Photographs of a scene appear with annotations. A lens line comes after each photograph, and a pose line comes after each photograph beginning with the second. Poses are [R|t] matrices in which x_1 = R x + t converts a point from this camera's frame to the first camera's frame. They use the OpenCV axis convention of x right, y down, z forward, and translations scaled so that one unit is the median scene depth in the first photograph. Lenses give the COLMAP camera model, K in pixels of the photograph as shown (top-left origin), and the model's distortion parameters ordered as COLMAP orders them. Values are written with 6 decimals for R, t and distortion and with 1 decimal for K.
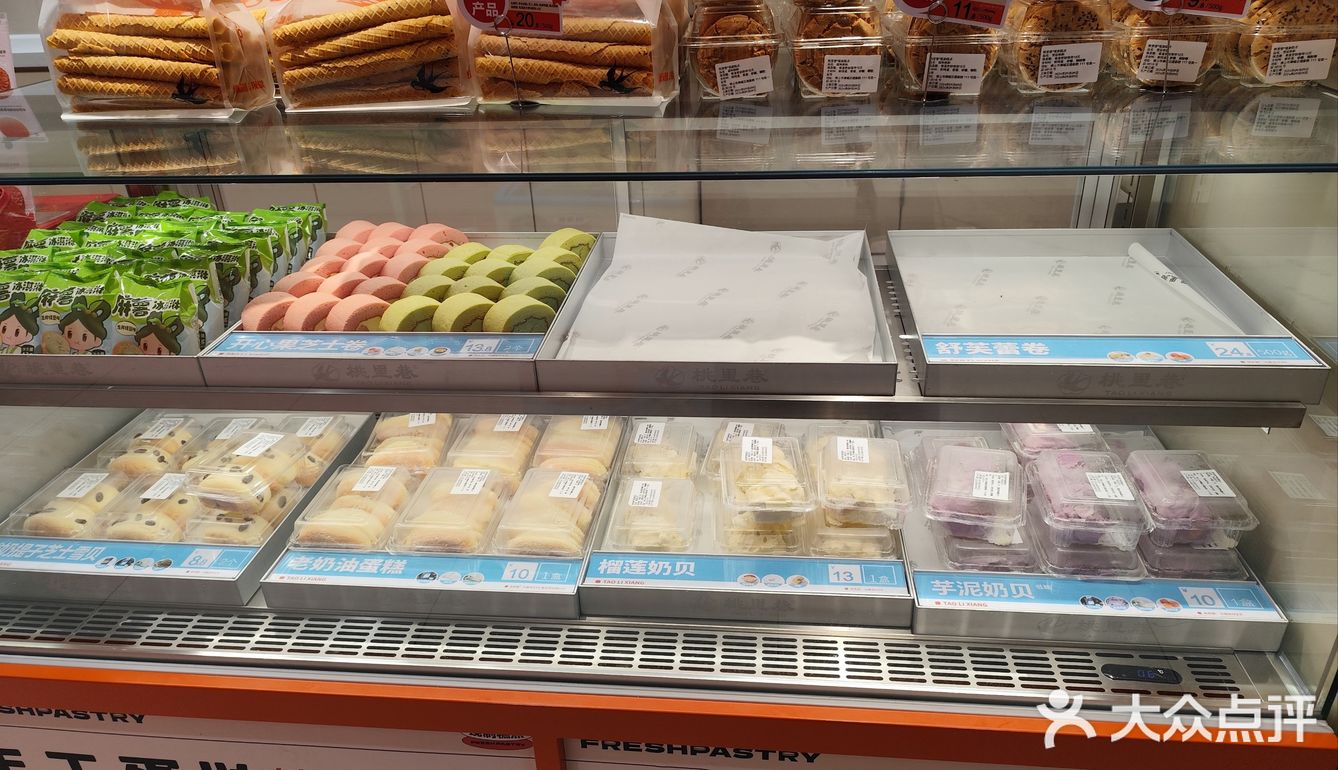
lens RADIAL K [[928.2, 0, 669.0], [0, 928.2, 385.0], [0, 0, 1]] dist [0.033177, -0.047619]
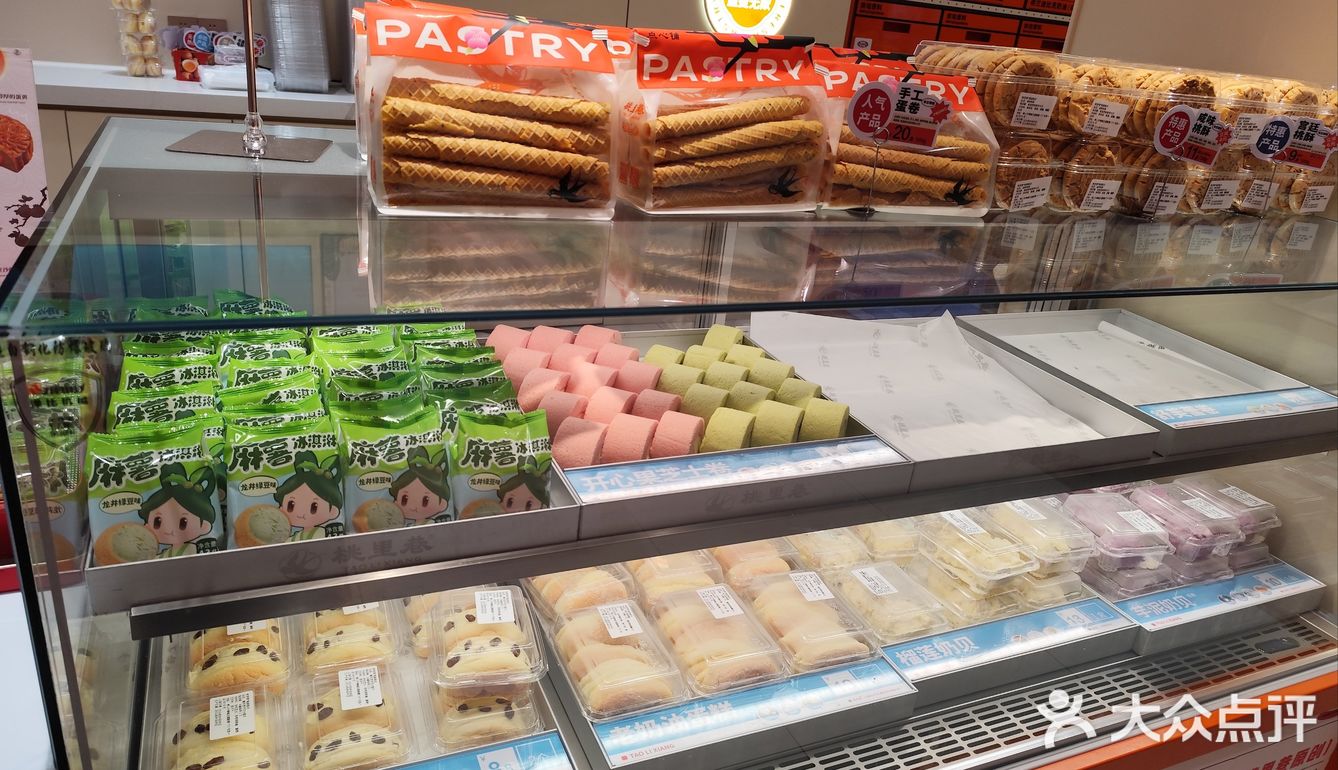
lens RADIAL K [[928.2, 0, 669.0], [0, 928.2, 385.0], [0, 0, 1]] dist [0.033177, -0.047619]
pose [[0.853883, -0.071347, 0.515551, -0.868475], [0.104534, 0.993884, -0.035591, -0.100356], [-0.509859, 0.084283, 0.856119, 0.260293]]
